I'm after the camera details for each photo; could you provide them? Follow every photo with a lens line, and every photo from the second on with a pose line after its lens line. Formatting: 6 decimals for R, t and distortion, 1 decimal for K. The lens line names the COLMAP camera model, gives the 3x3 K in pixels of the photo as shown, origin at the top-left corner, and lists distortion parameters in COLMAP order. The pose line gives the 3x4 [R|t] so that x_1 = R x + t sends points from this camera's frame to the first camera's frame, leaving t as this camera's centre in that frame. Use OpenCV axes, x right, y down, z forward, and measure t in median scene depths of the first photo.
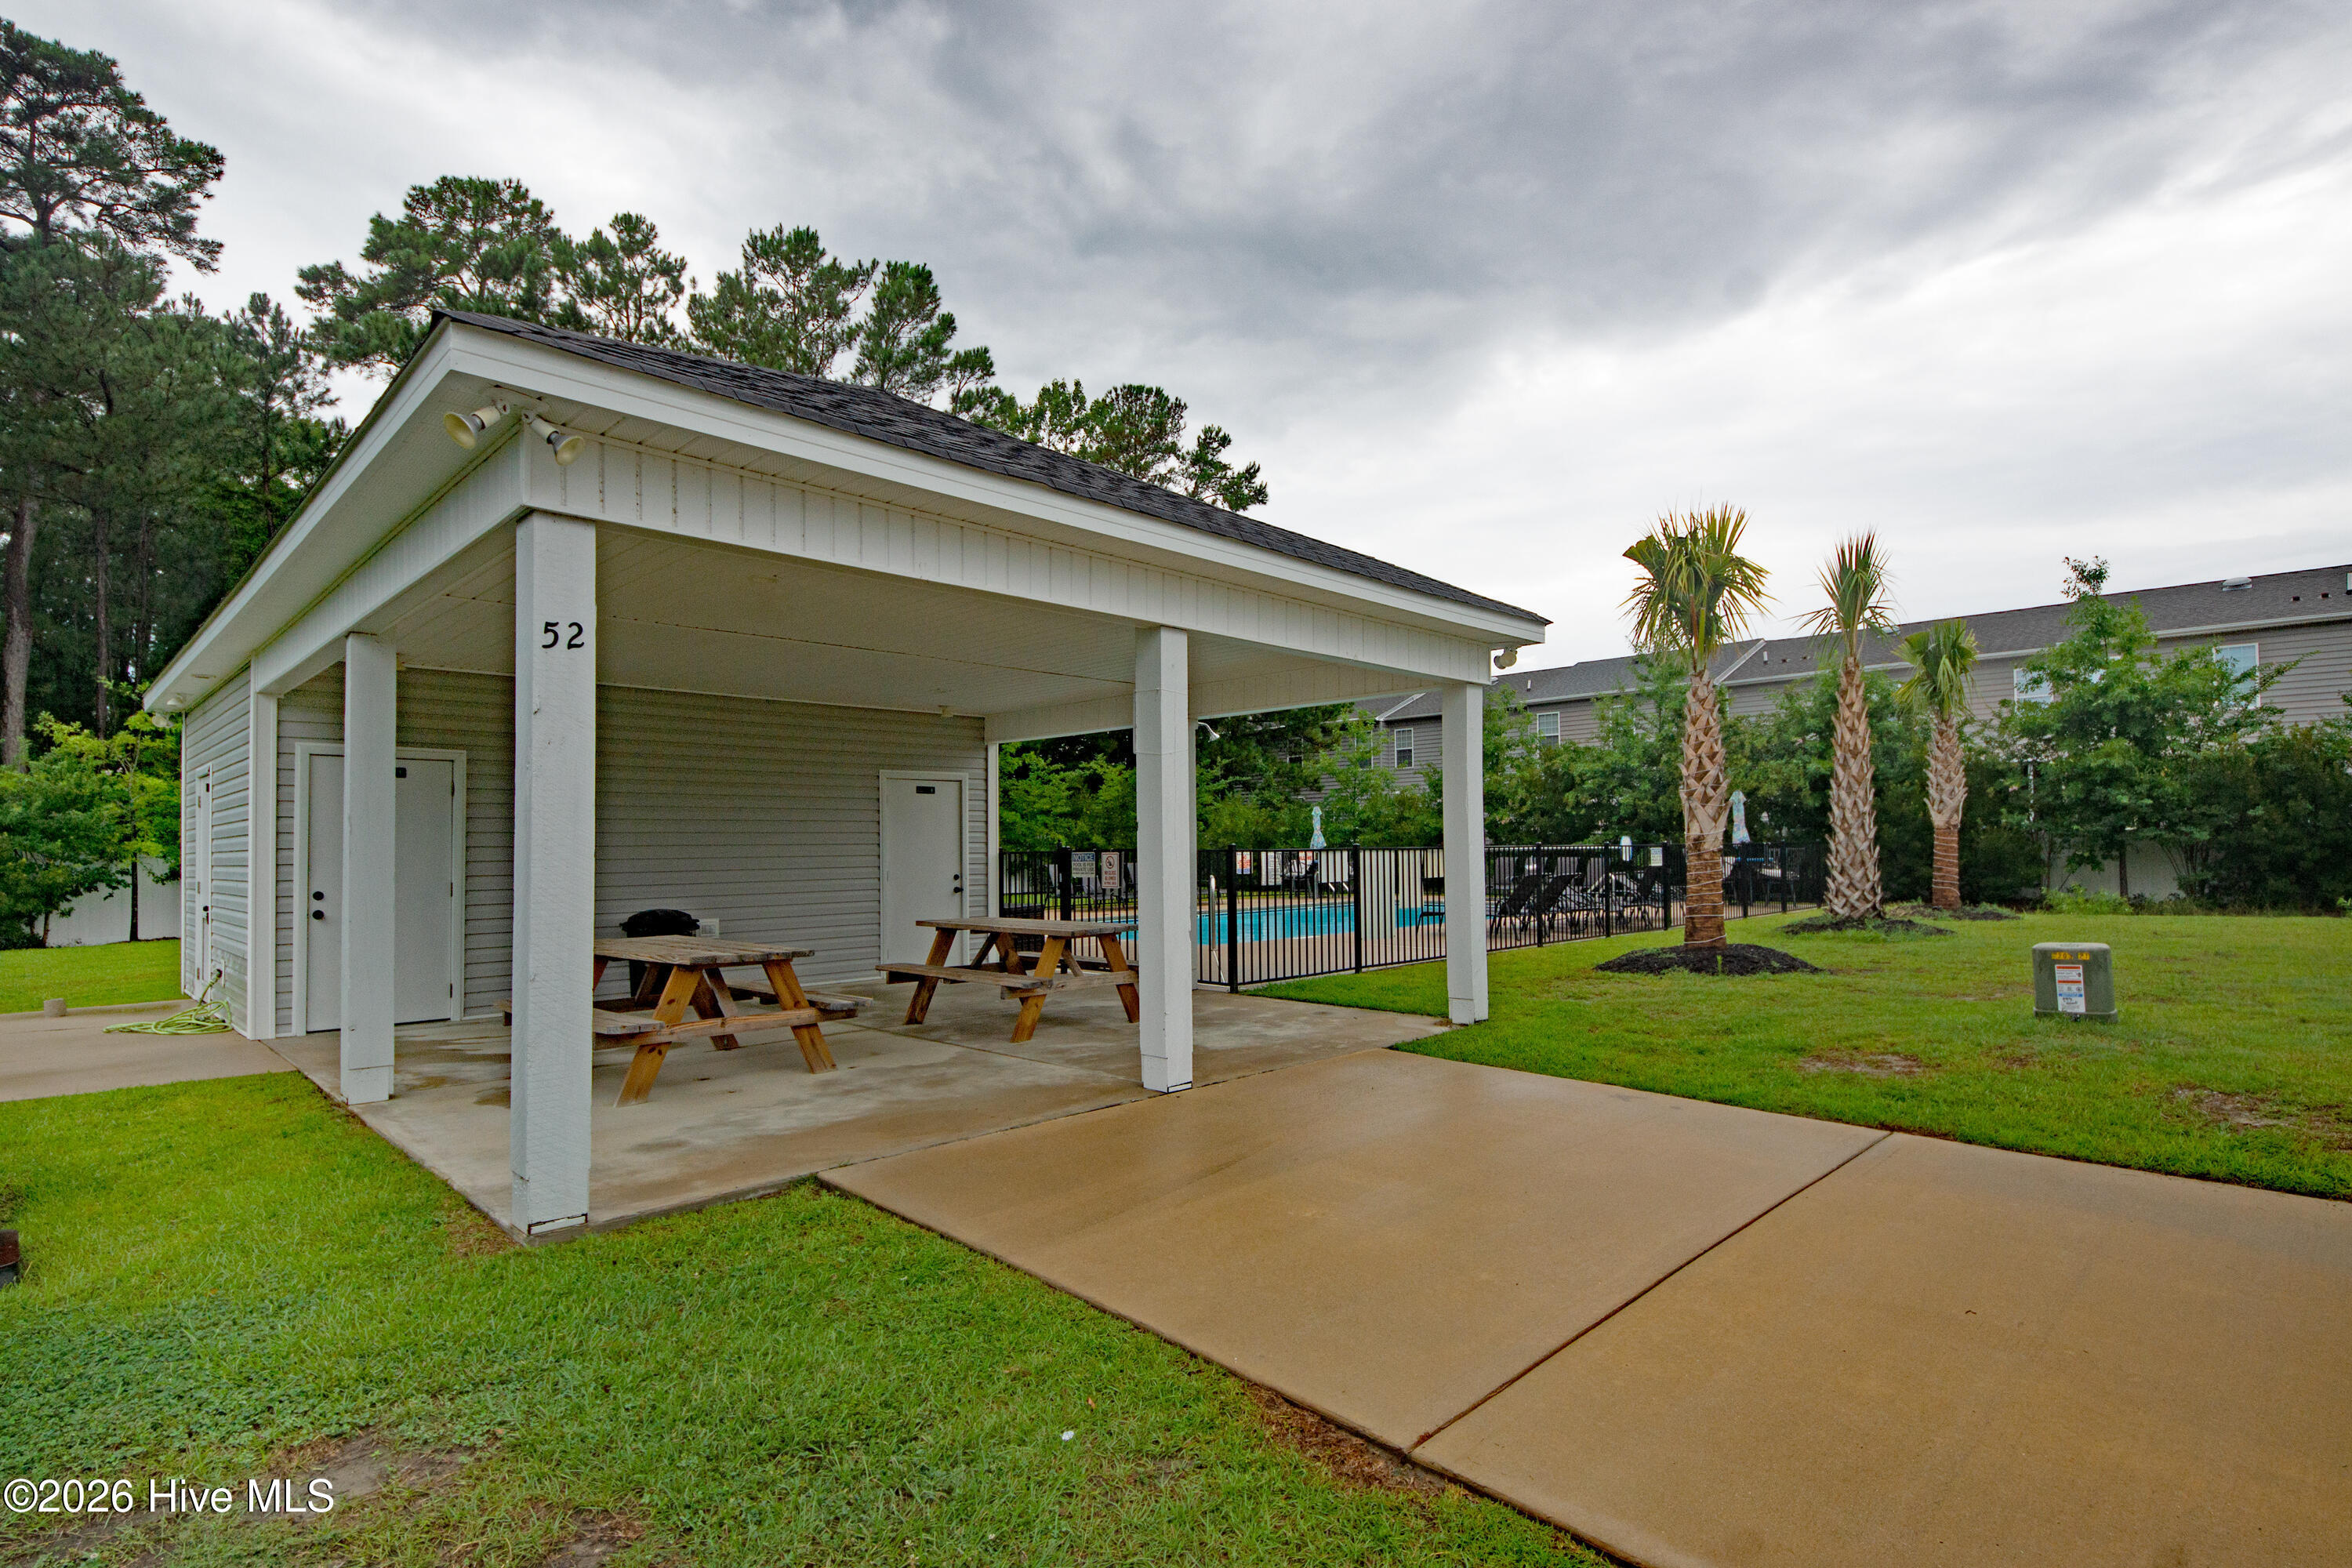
lens RADIAL K [[1127.2, 0, 1171.0], [0, 1127.2, 820.7], [0, 0, 1]] dist [0.000890, -0.000148]
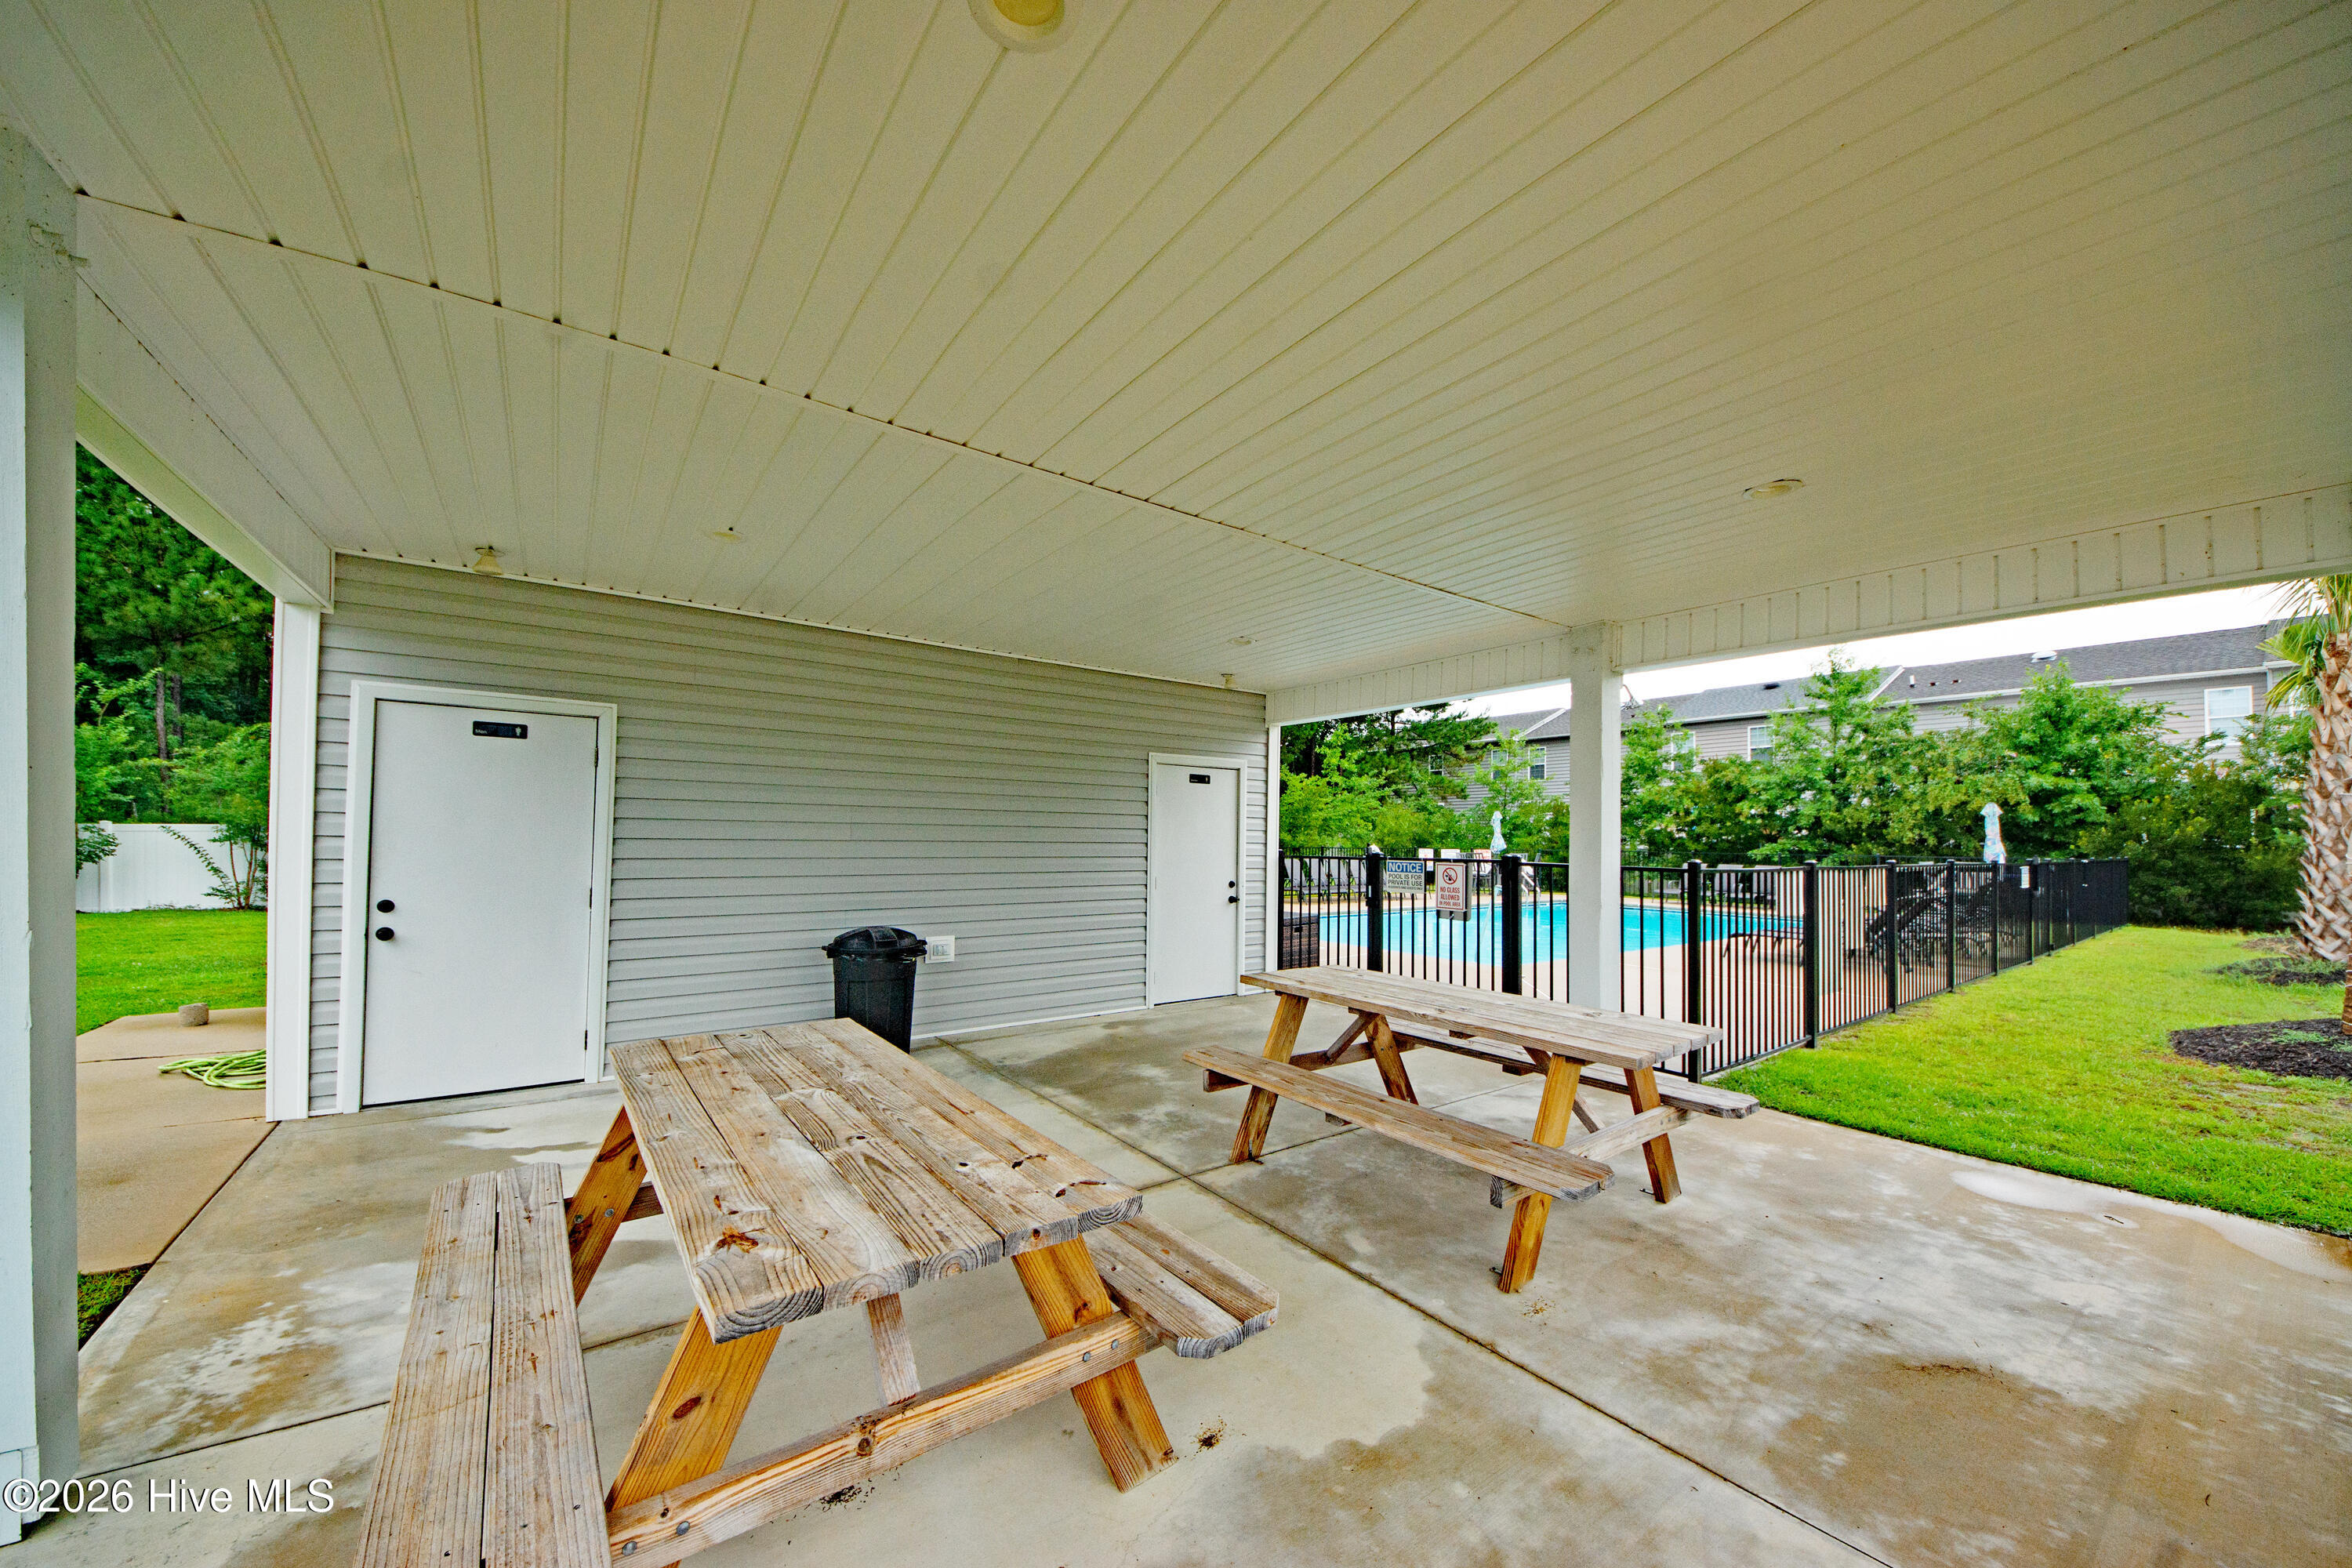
lens RADIAL K [[831.1, 0, 1167.4], [0, 831.1, 821.4], [0, 0, 1]] dist [0.037345, -0.023634]
pose [[0.986096, 0.021557, -0.164771, -0.136376], [-0.021215, 0.999768, 0.003834, 0.002109], [0.164815, -0.000285, 0.986324, 0.383278]]
